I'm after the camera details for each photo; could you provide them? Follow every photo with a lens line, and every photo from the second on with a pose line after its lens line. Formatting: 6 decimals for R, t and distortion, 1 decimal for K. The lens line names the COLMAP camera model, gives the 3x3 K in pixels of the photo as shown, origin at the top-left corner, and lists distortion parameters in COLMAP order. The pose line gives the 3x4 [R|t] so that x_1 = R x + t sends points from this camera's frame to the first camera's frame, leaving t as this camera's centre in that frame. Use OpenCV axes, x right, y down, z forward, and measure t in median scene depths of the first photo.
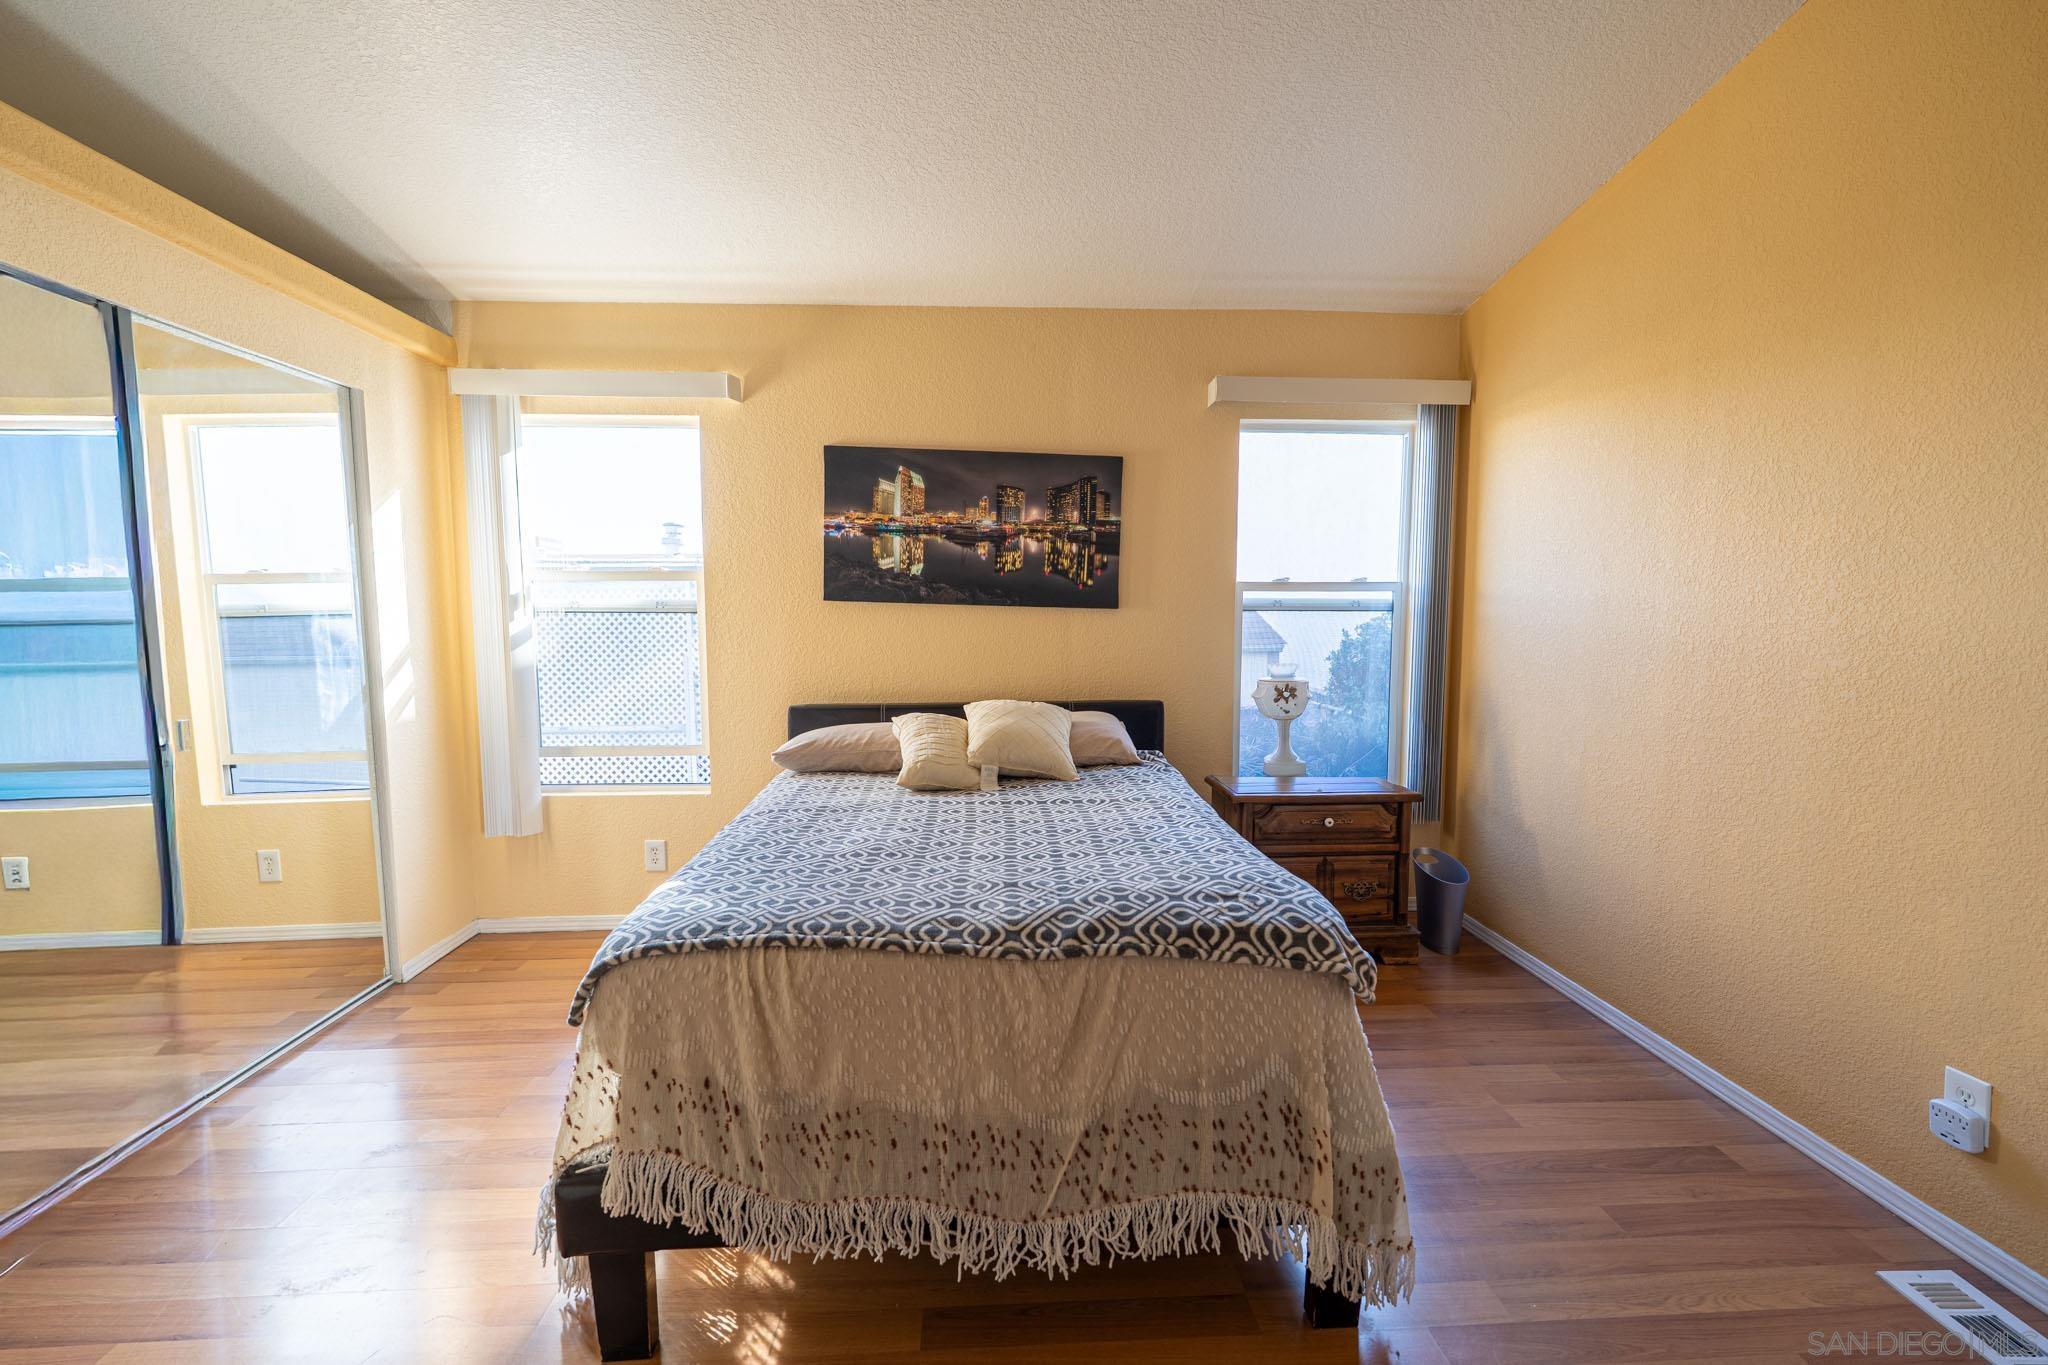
lens RADIAL K [[891.6, 0, 1021.0], [0, 891.6, 685.4], [0, 0, 1]] dist [-0.001752, -0.000081]
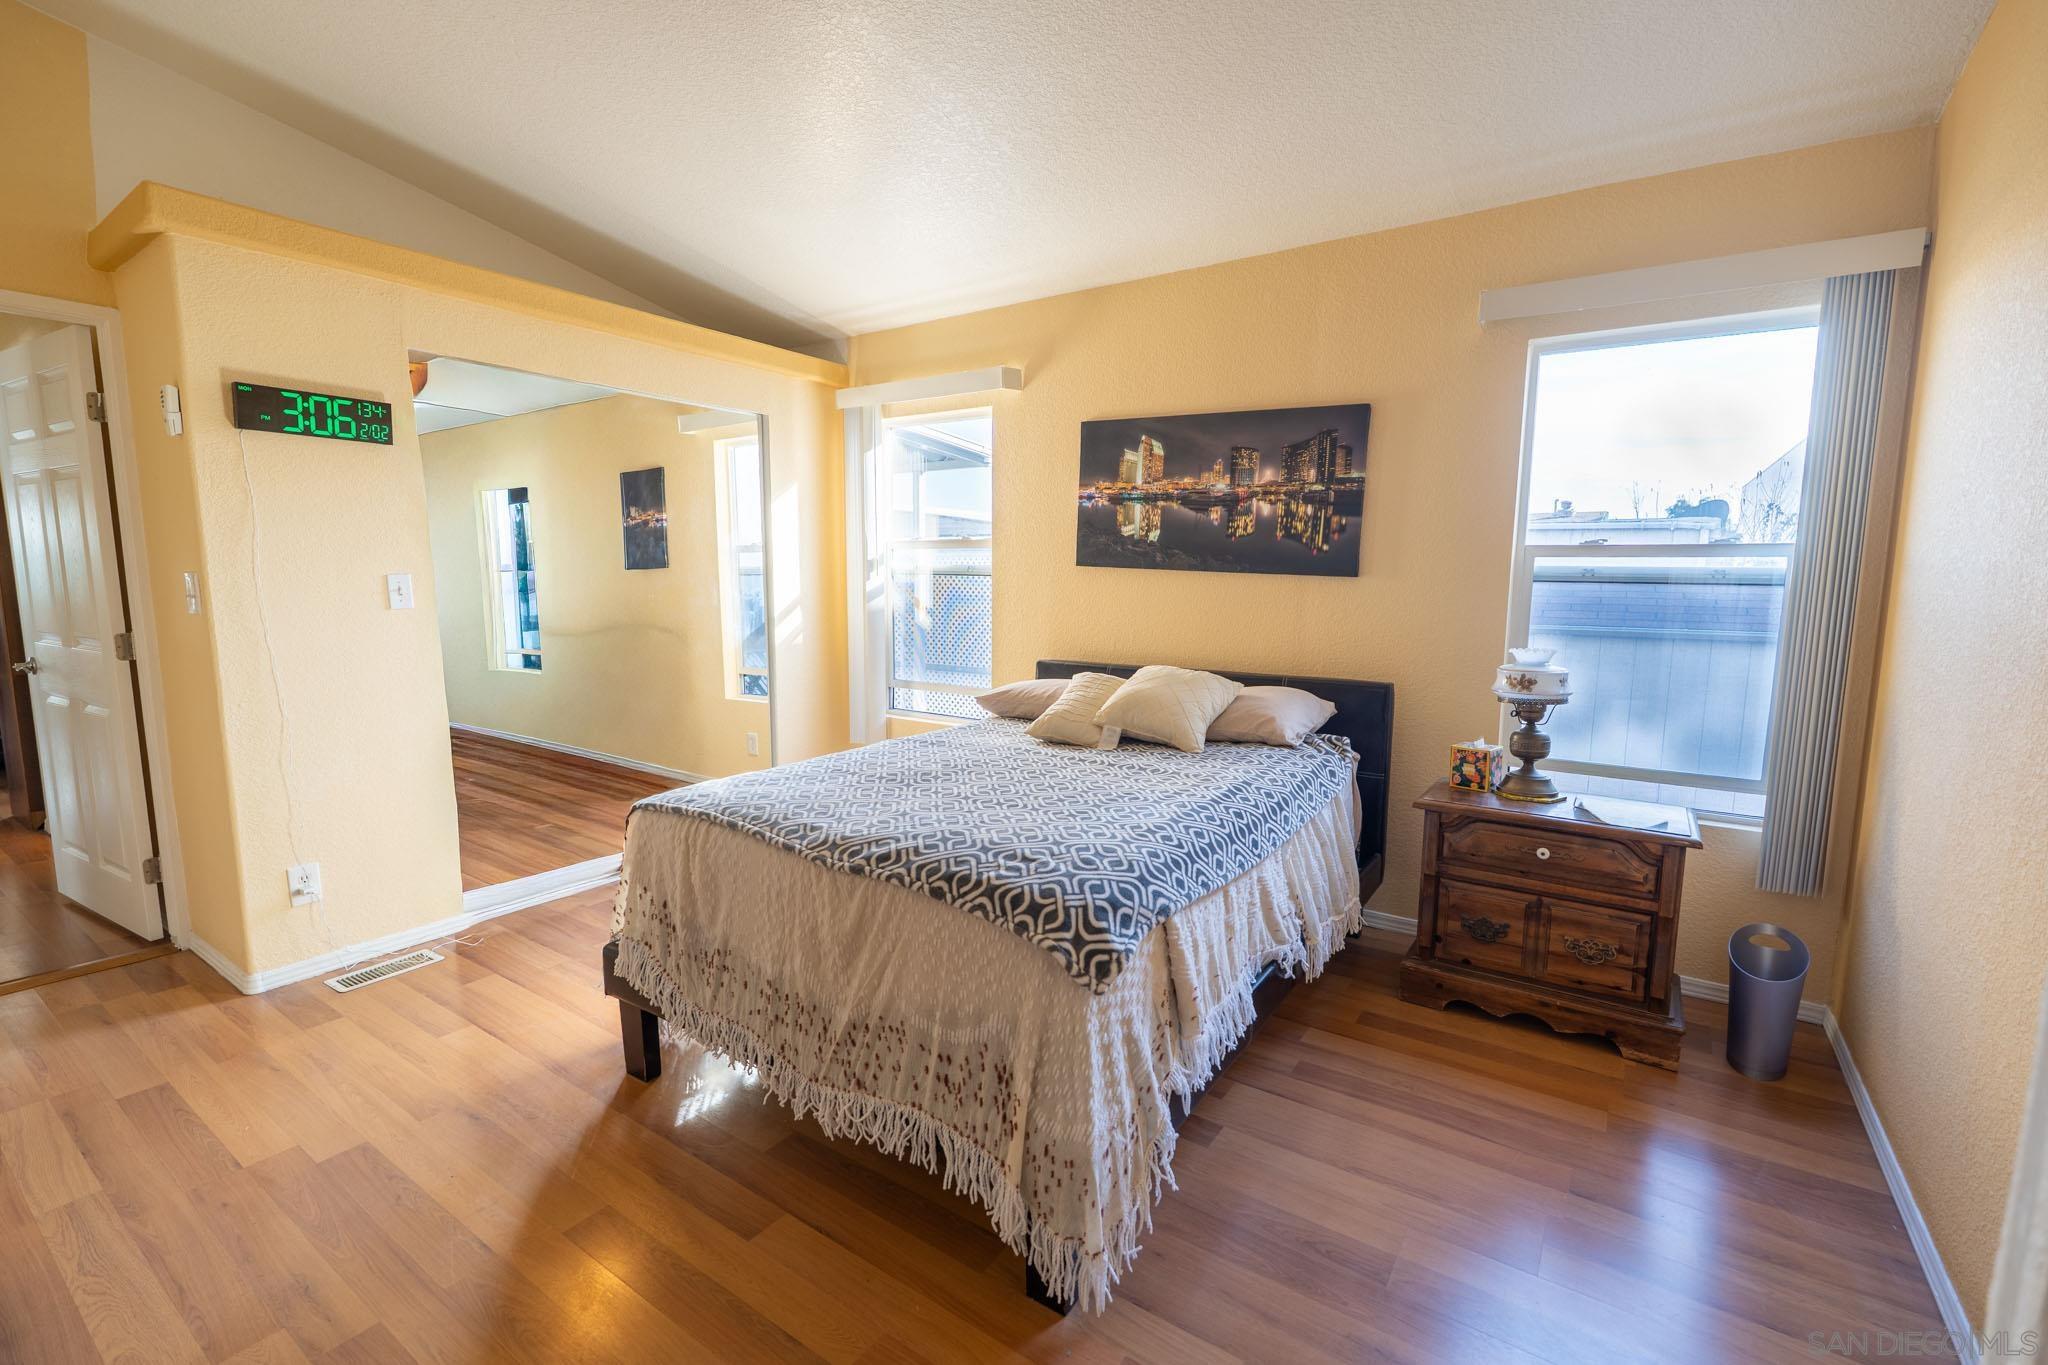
lens RADIAL K [[891.6, 0, 1026.8], [0, 891.6, 684.3], [0, 0, 1]] dist [-0.001752, -0.000081]
pose [[0.794699, 0.085011, -0.601022, 0.431884], [-0.063952, 0.996360, 0.056370, -0.009224], [0.603626, -0.006361, 0.797242, 0.101738]]
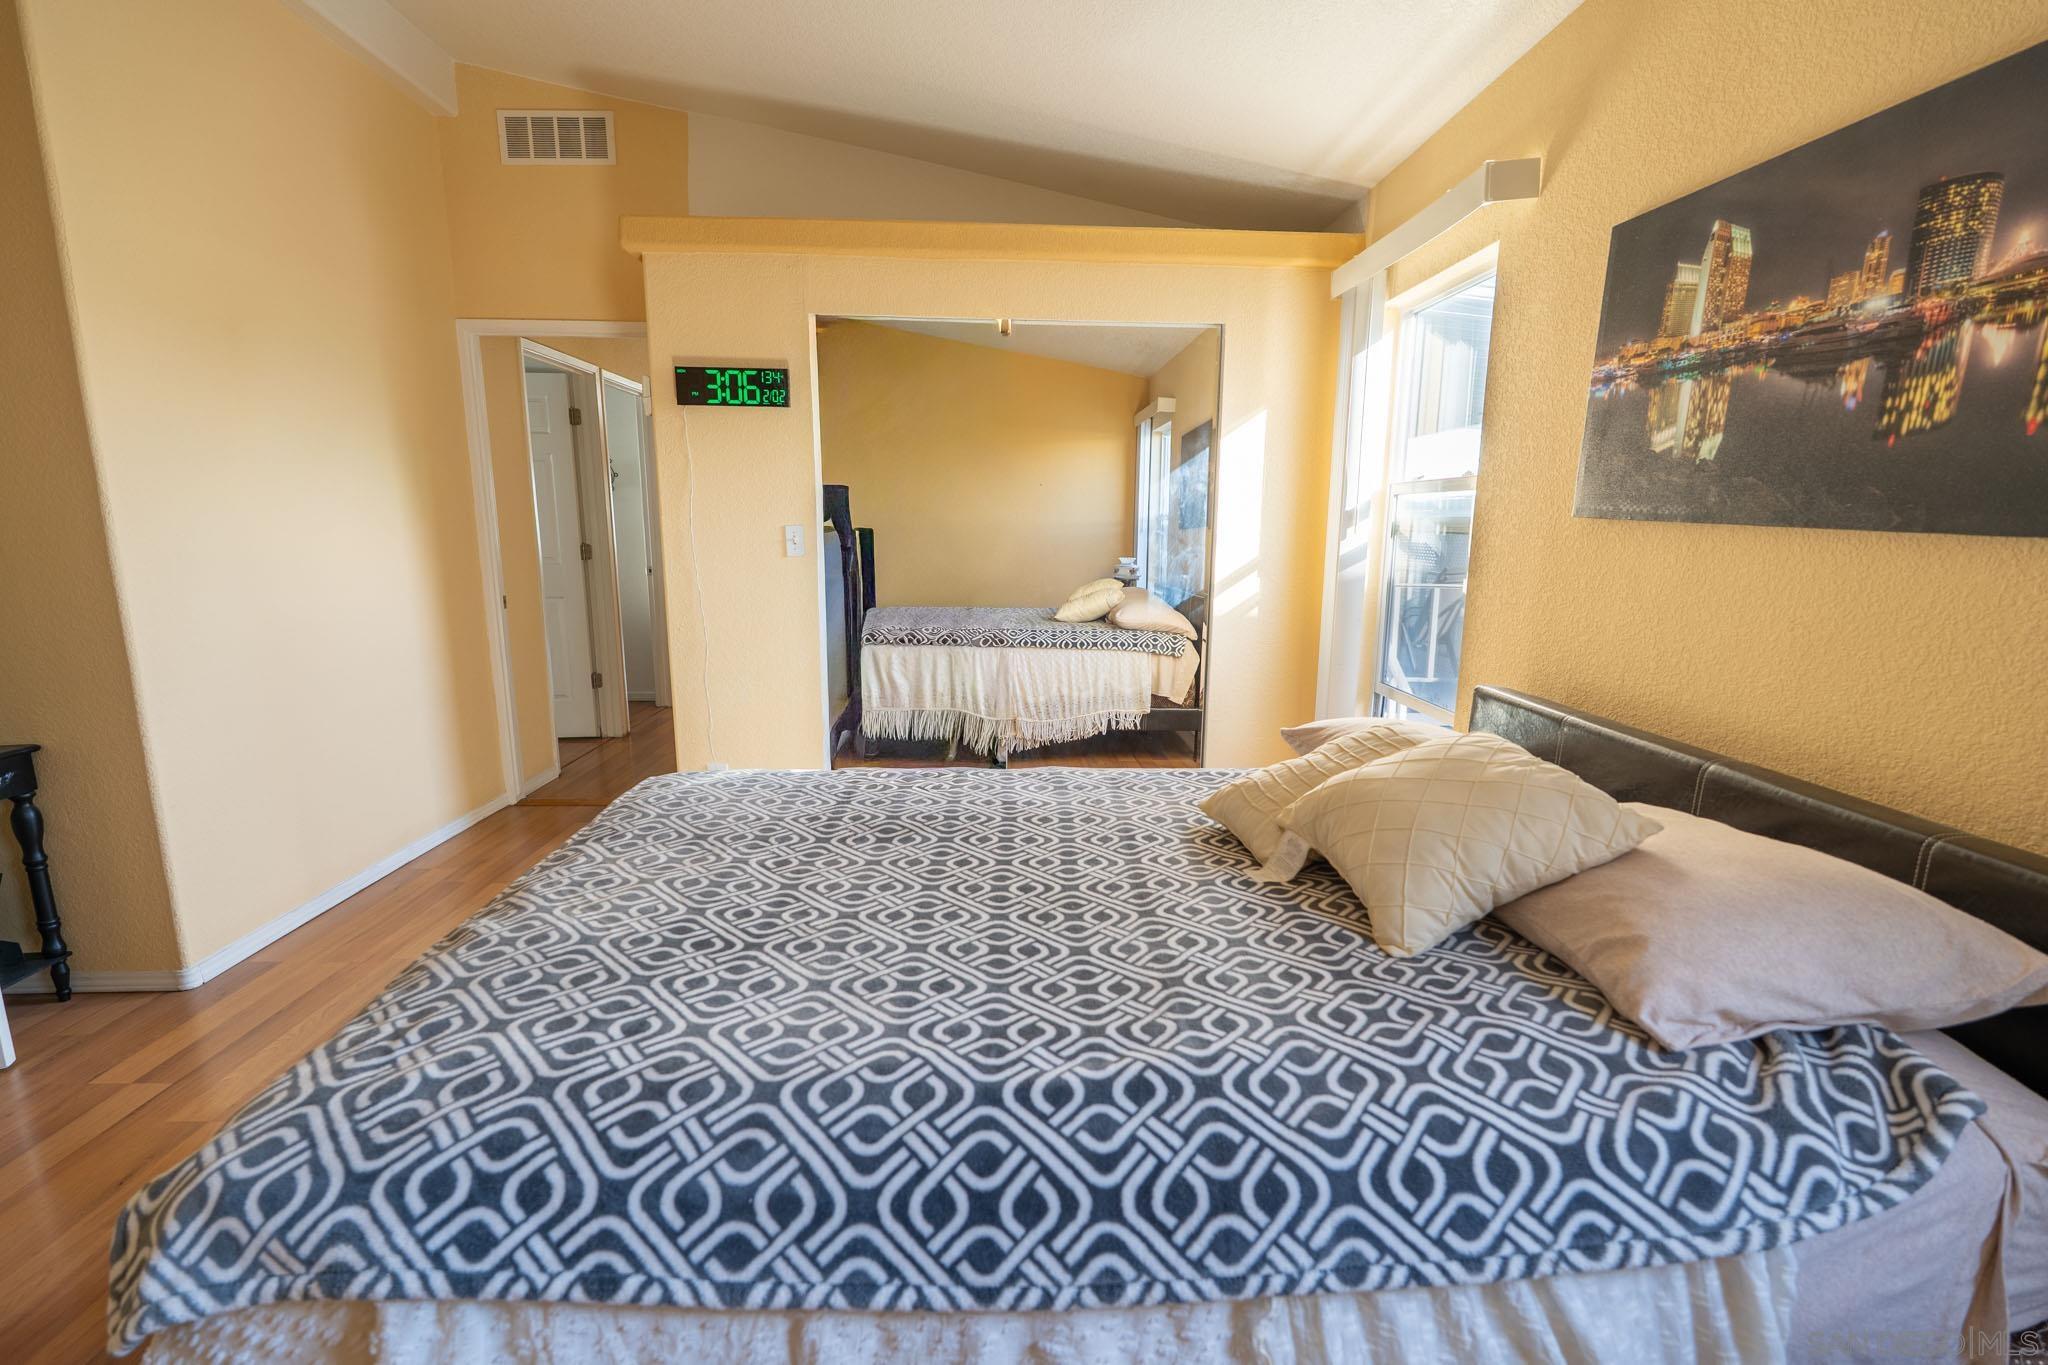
lens RADIAL K [[891.6, 0, 1032.8], [0, 891.6, 685.1], [0, 0, 1]] dist [-0.001752, -0.000081]
pose [[-0.008928, 0.184511, -0.982790, 0.392811], [-0.100132, 0.977724, 0.184470, -0.065182], [0.994934, 0.100056, 0.009746, 0.716847]]
